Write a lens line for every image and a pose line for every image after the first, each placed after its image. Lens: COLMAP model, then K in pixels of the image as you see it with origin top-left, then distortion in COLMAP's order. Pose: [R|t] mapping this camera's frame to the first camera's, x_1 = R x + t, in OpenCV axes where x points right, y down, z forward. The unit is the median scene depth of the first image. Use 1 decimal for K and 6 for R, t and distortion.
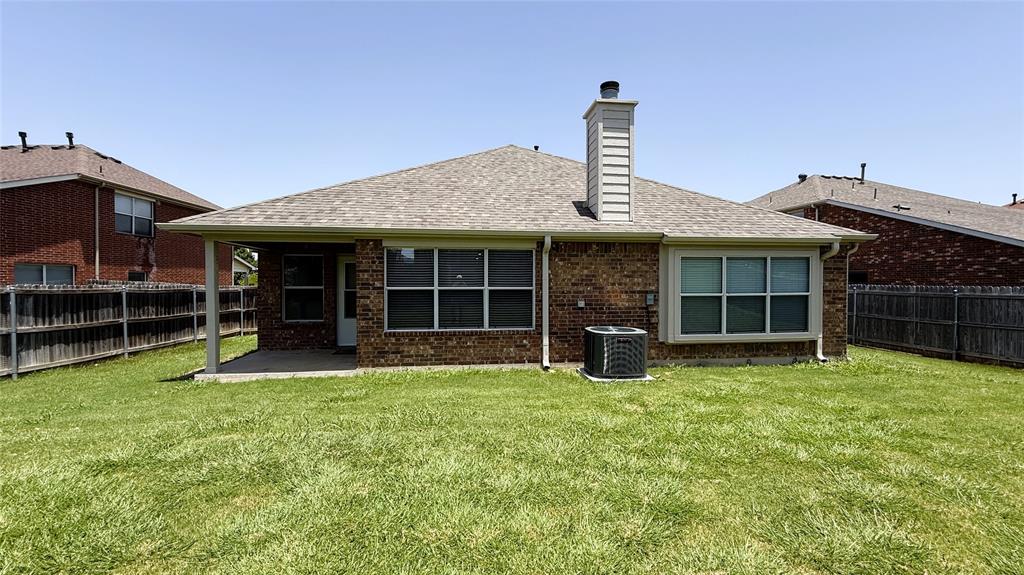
lens RADIAL K [[408.0, 0, 509.5], [0, 408.0, 285.8], [0, 0, 1]] dist [-0.002533, 0.000018]
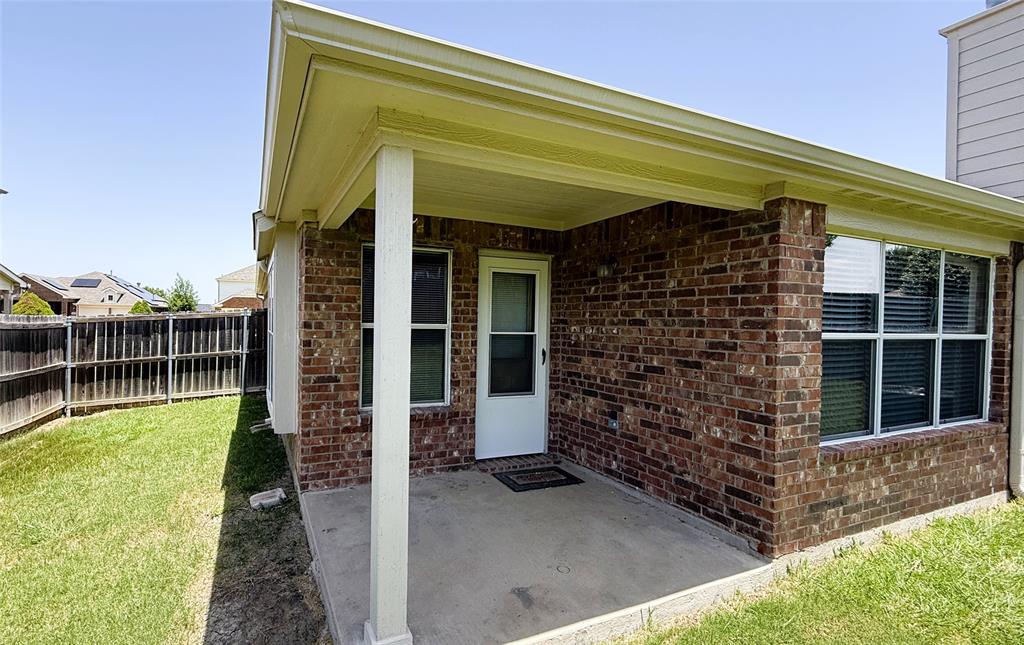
lens RADIAL K [[495.8, 0, 511.2], [0, 495.8, 324.9], [0, 0, 1]] dist [-0.002863, -0.000252]
pose [[0.961651, 0.016244, 0.273793, -0.694903], [-0.017816, 0.999836, 0.003256, -0.000911], [-0.273695, -0.008009, 0.961783, 0.625813]]
